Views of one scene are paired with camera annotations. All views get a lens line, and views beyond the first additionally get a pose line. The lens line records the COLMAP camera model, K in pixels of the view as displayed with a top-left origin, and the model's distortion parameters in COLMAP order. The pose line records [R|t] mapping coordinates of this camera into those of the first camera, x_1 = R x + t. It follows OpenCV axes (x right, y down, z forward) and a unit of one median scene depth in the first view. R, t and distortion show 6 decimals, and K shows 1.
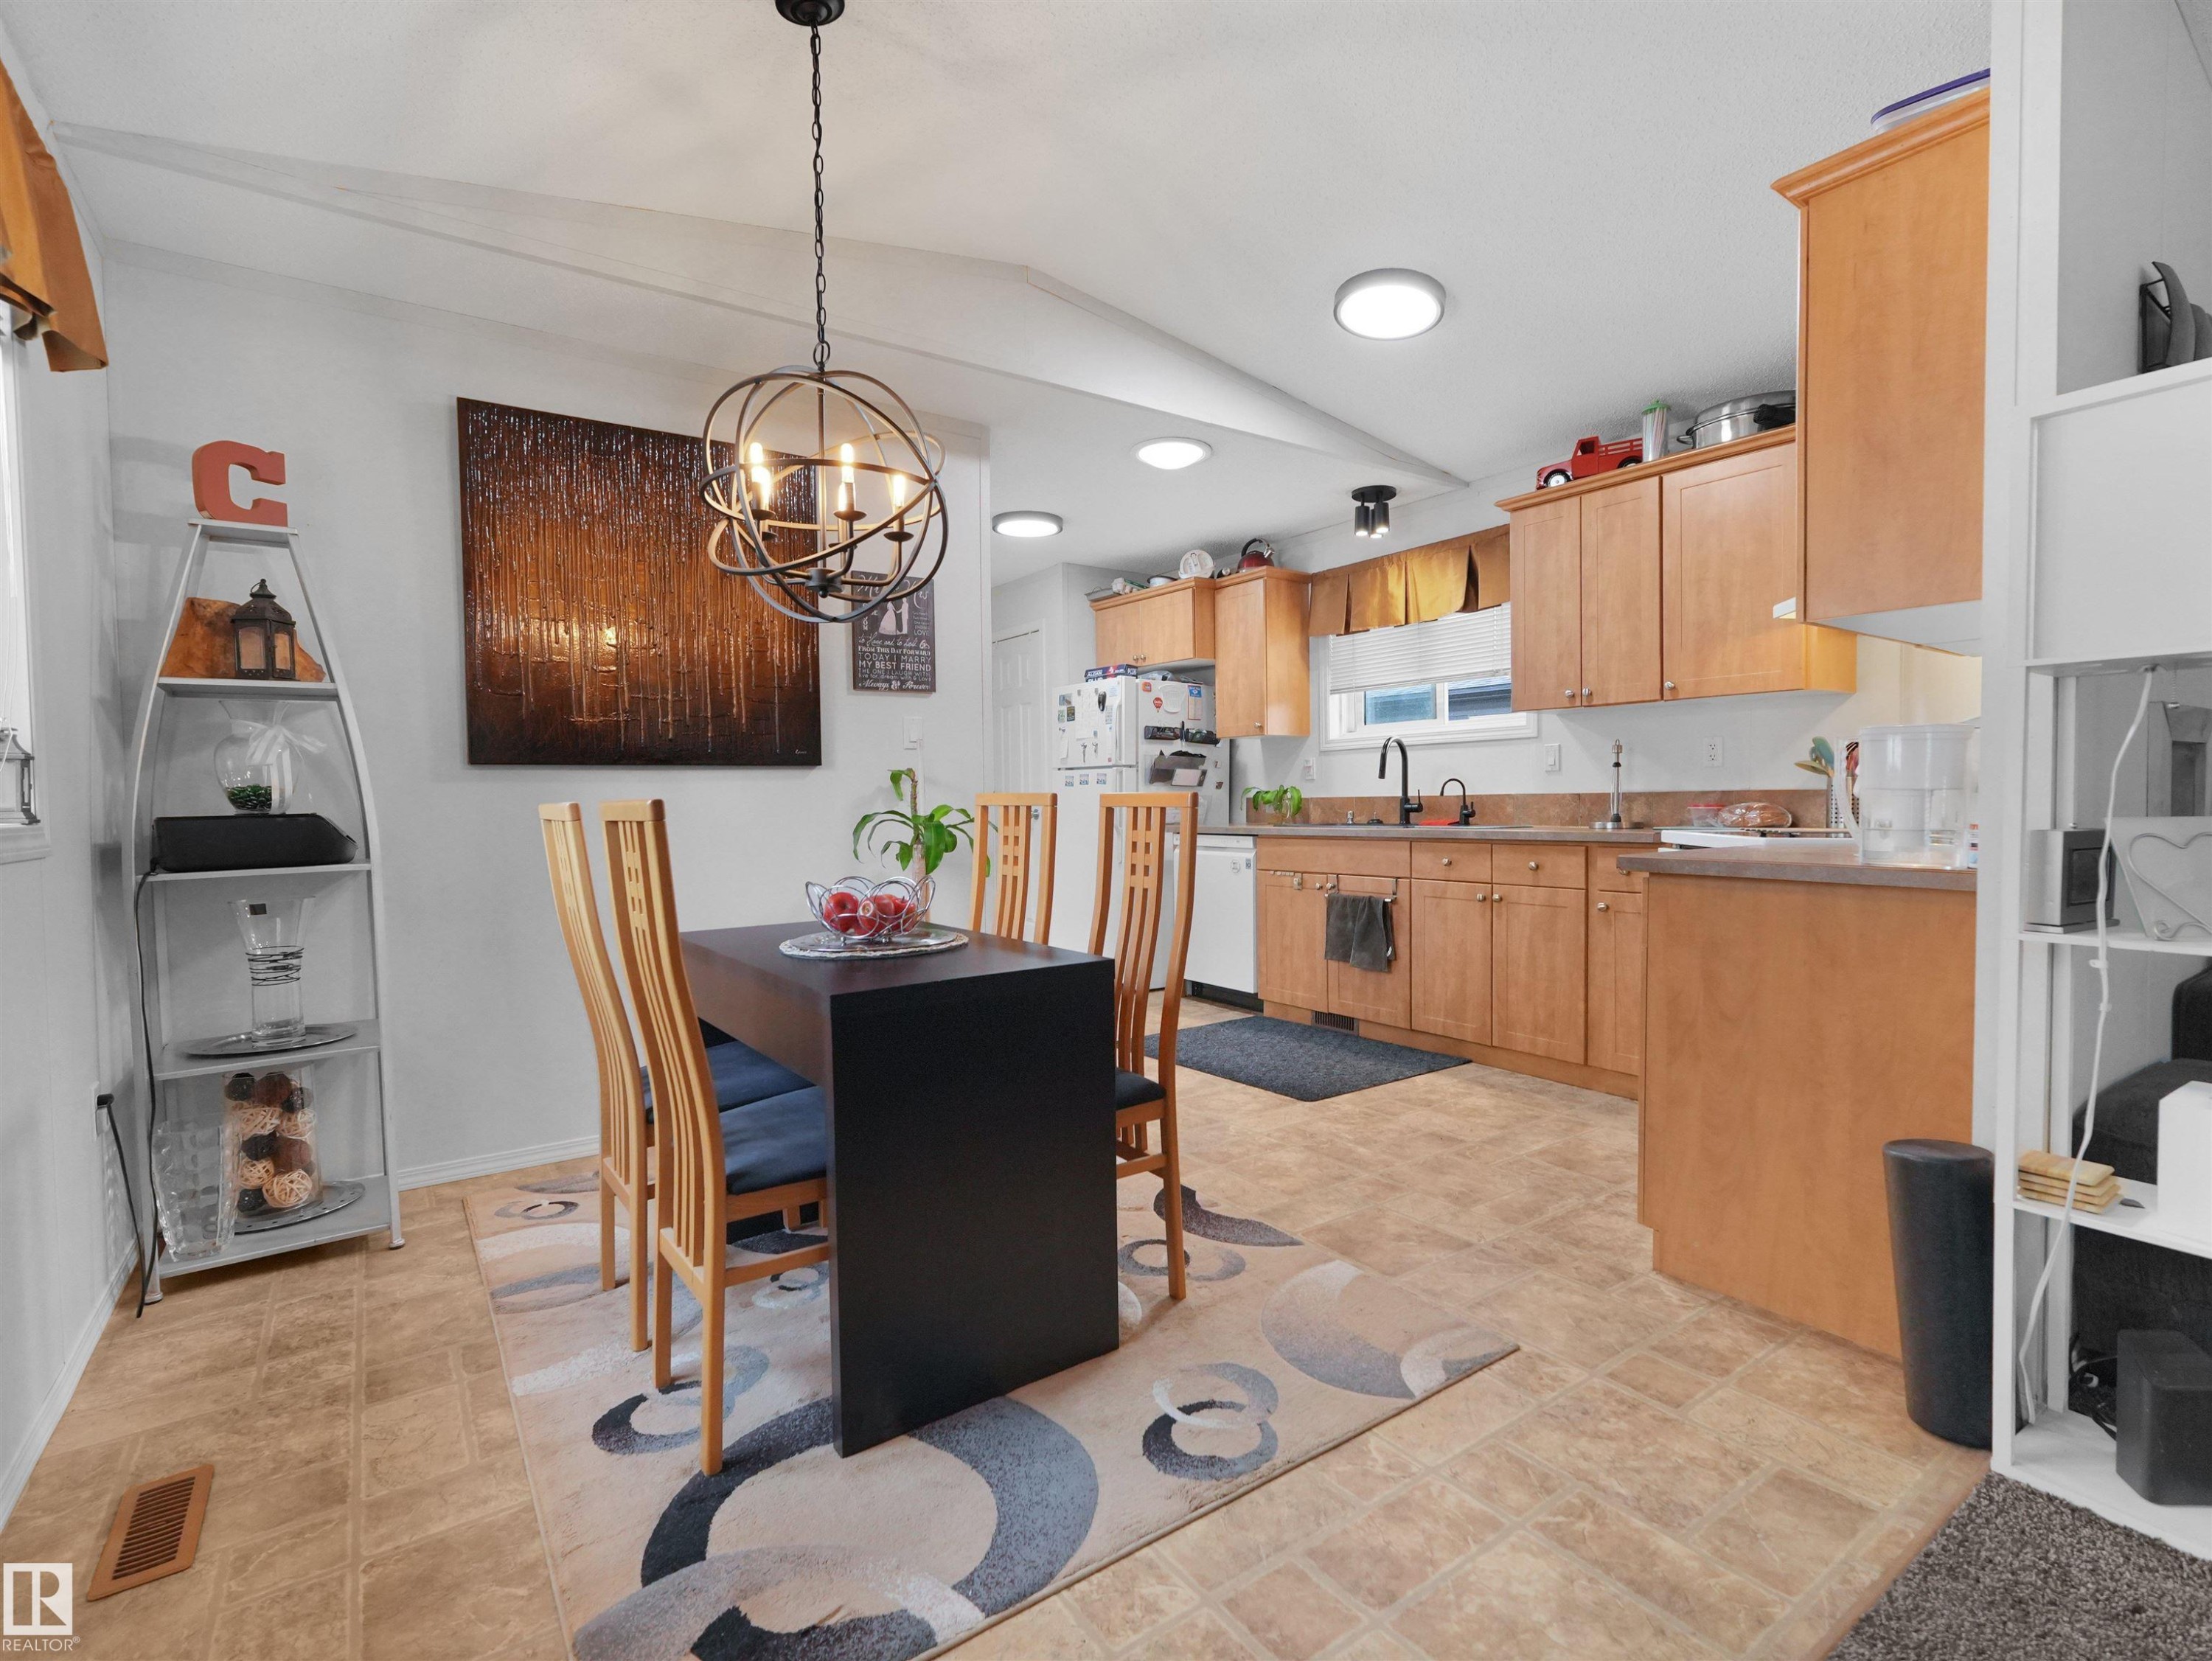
lens RADIAL K [[1070.8, 0, 1115.1], [0, 1070.8, 835.0], [0, 0, 1]] dist [-0.000629, 0.000783]
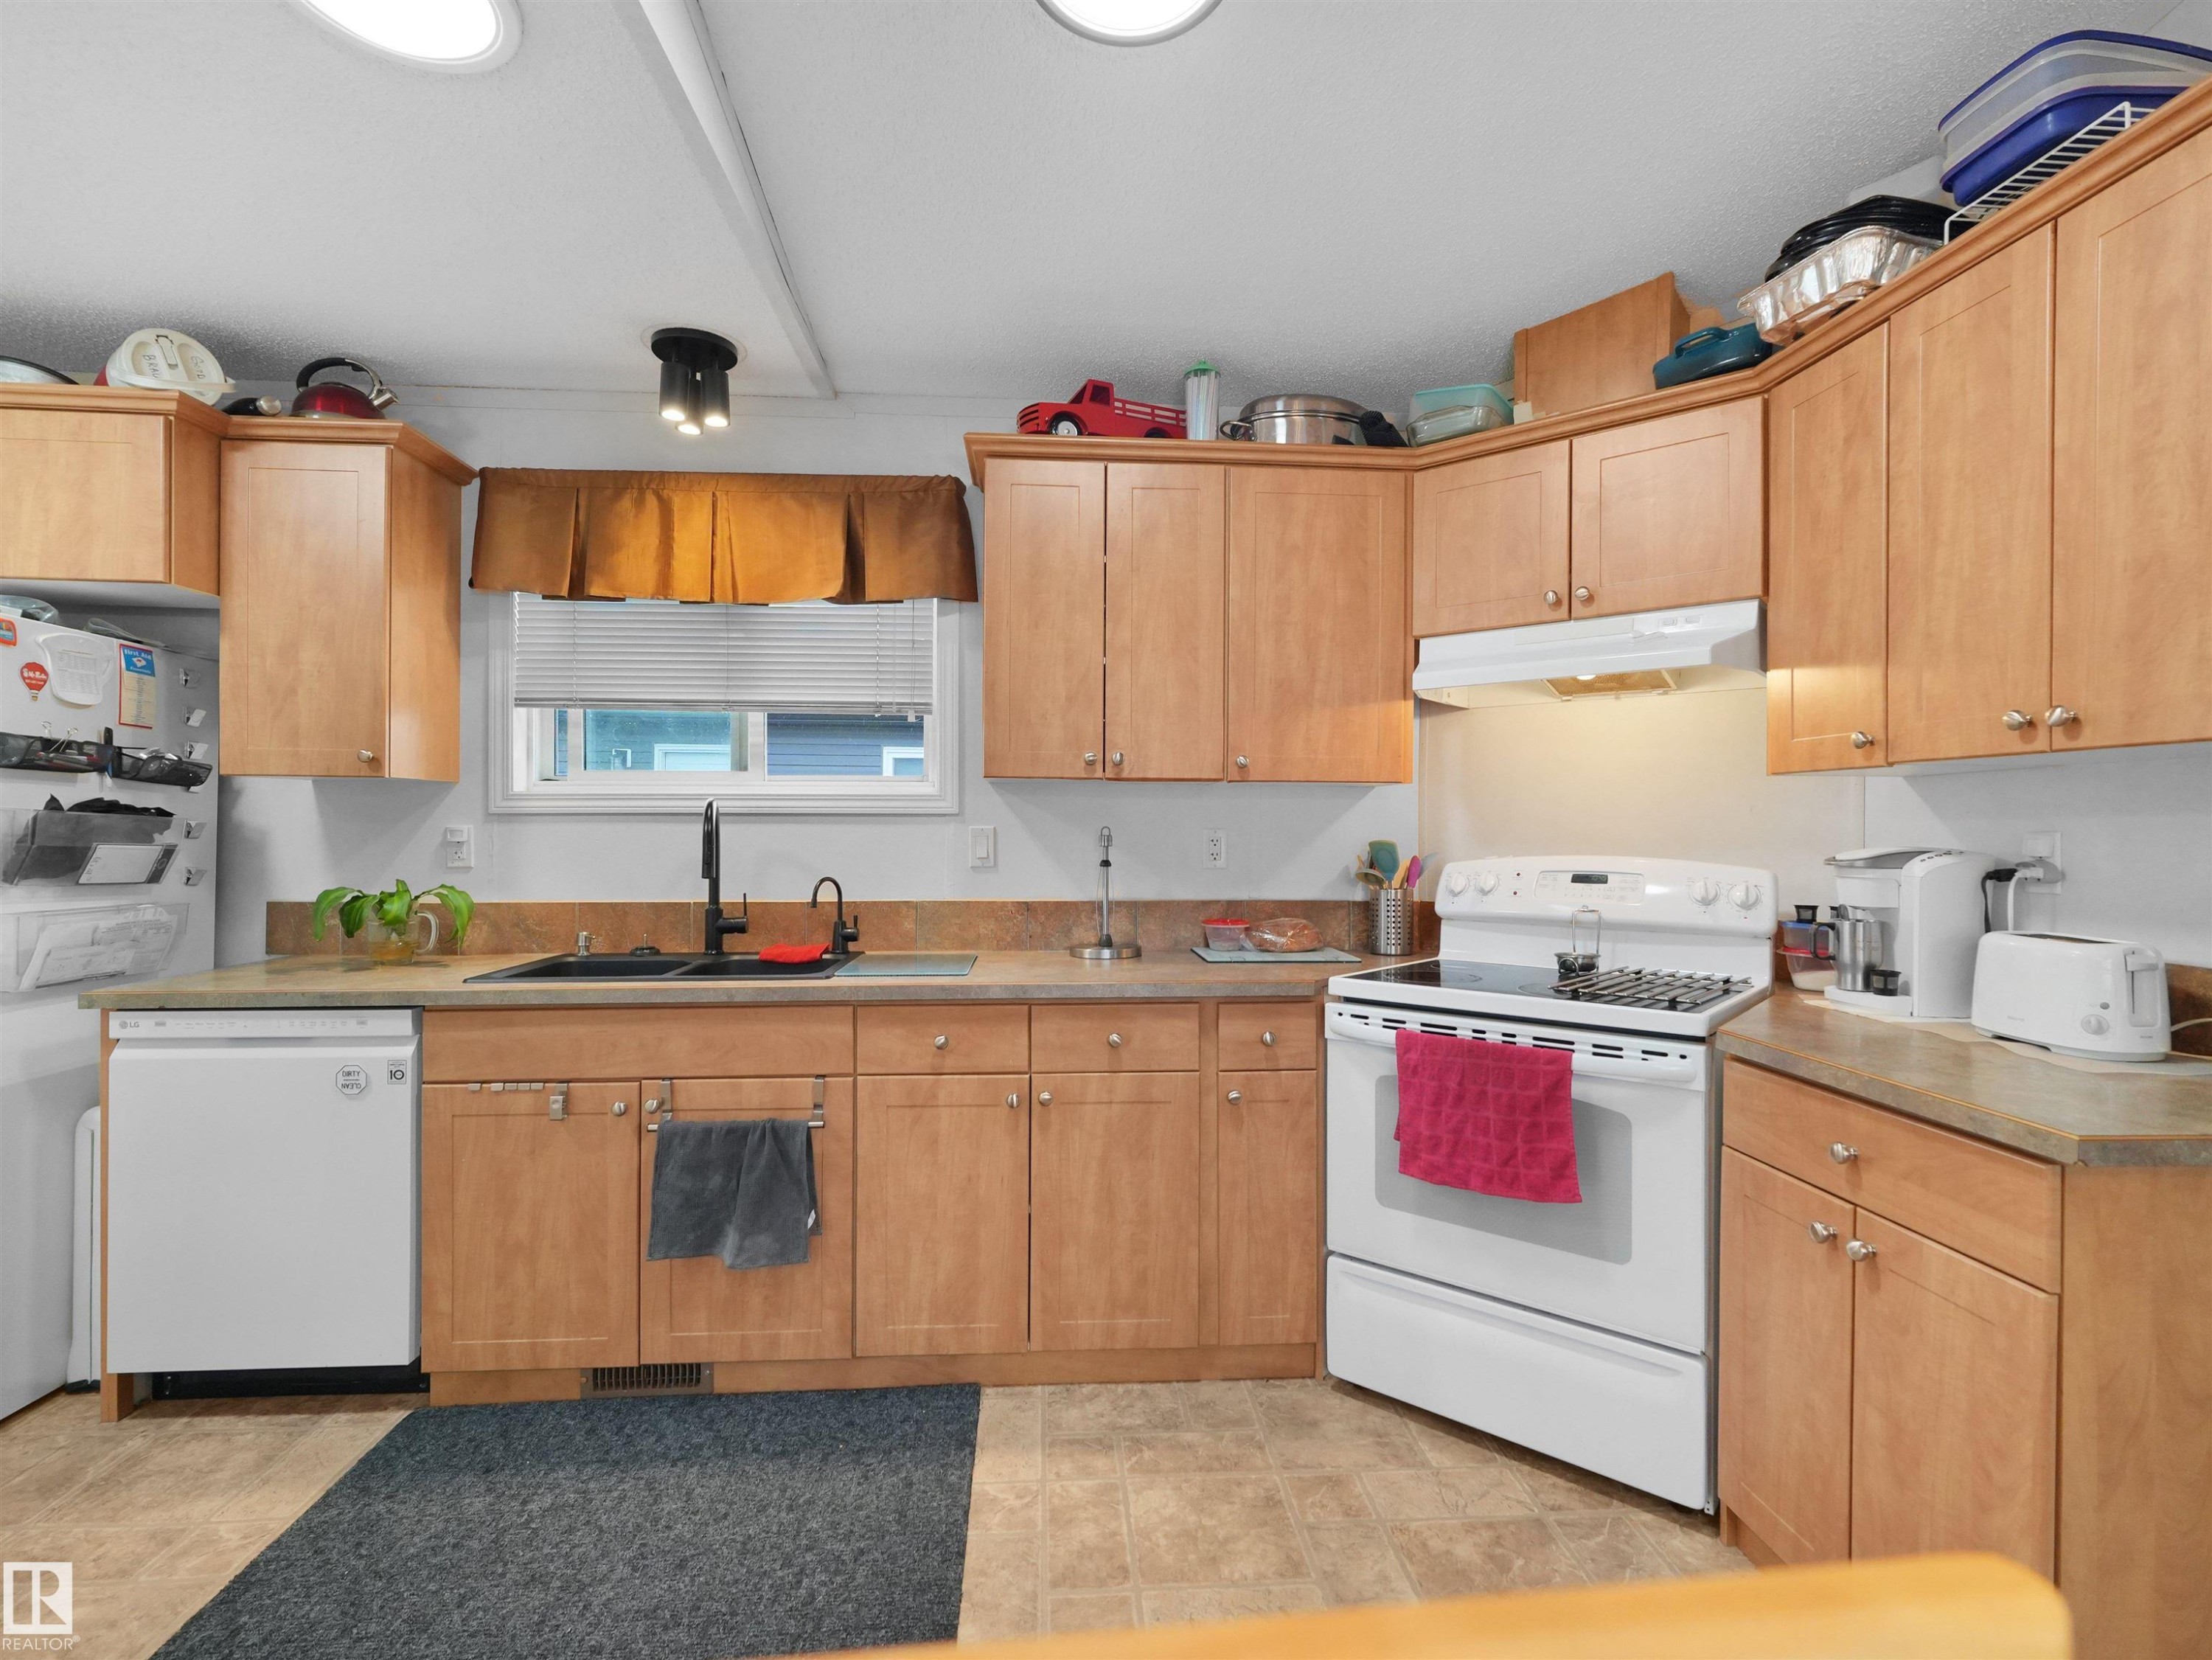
lens RADIAL K [[1071.0, 0, 1115.1], [0, 1071.0, 834.5], [0, 0, 1]] dist [-0.000629, 0.000783]
pose [[0.522360, 0.010017, 0.852666, -0.119824], [0.017009, 0.999610, -0.022163, -0.068791], [-0.852555, 0.026080, 0.521986, 0.629576]]
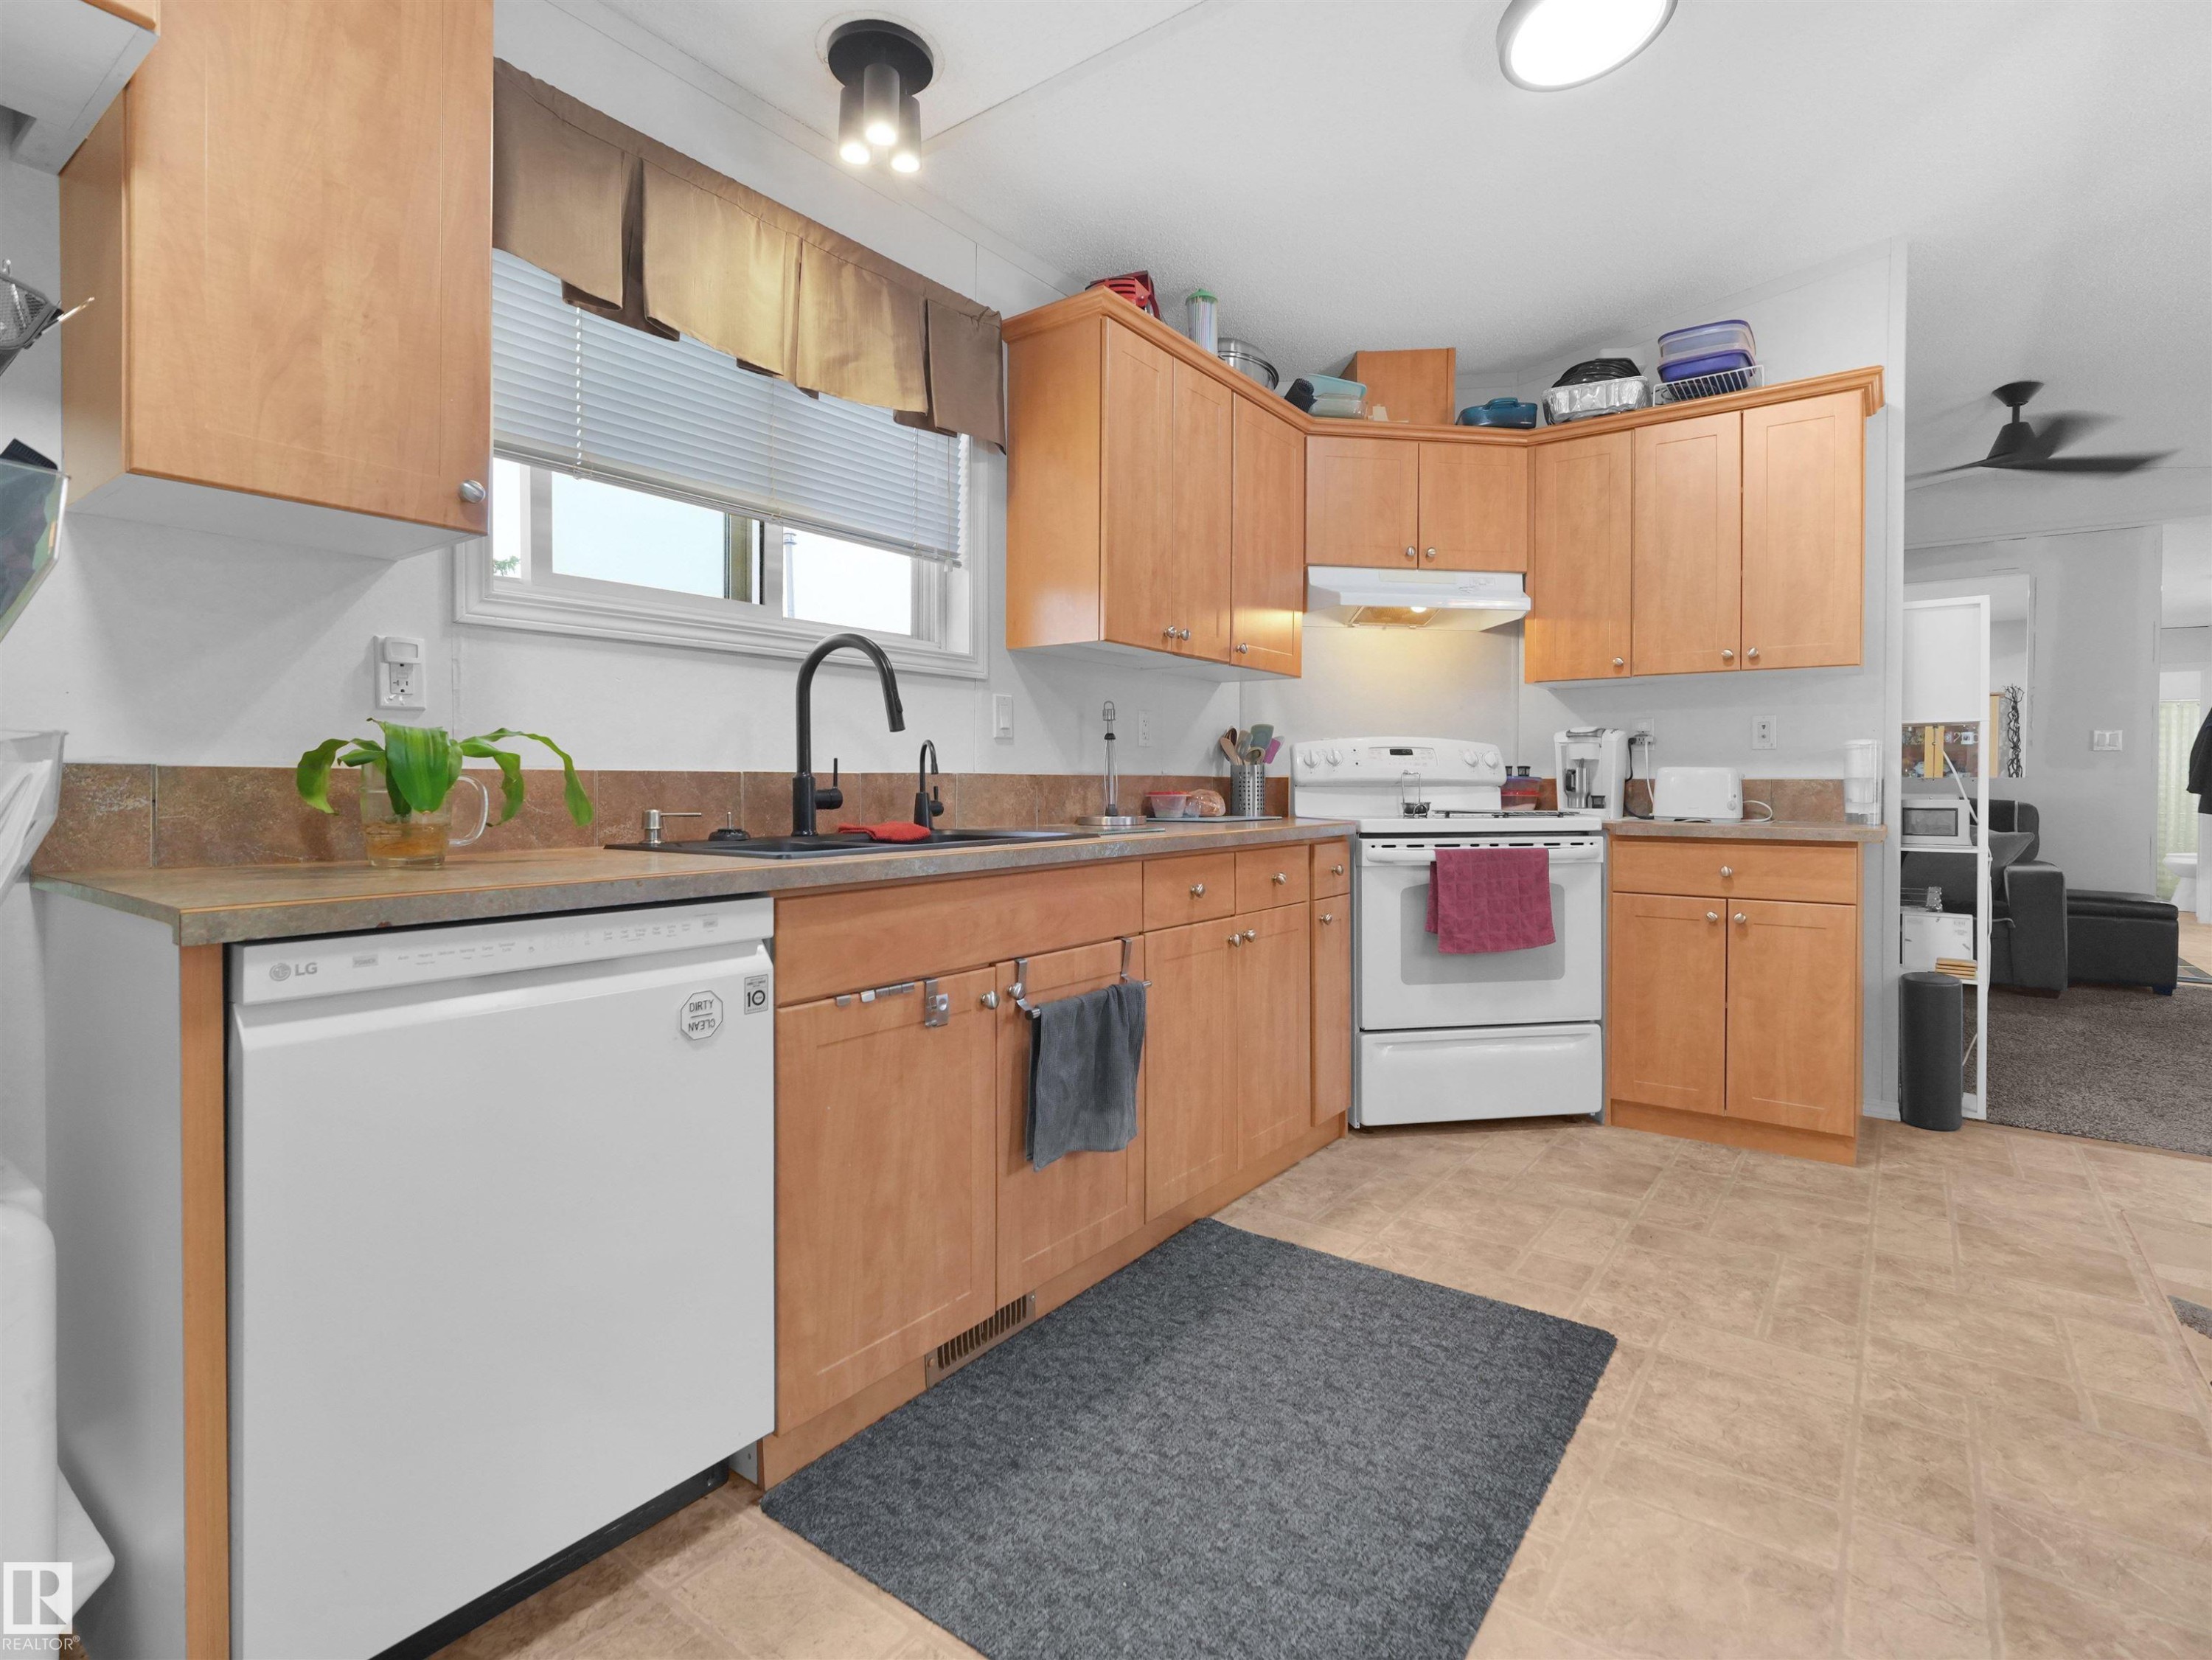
lens RADIAL K [[1080.4, 0, 1121.0], [0, 1080.4, 800.3], [0, 0, 1]] dist [-0.003950, 0.000772]
pose [[-0.316176, -0.000955, 0.948700, -0.223009], [0.033526, 0.999364, 0.012179, -0.031258], [-0.948108, 0.035657, -0.315943, 1.220181]]
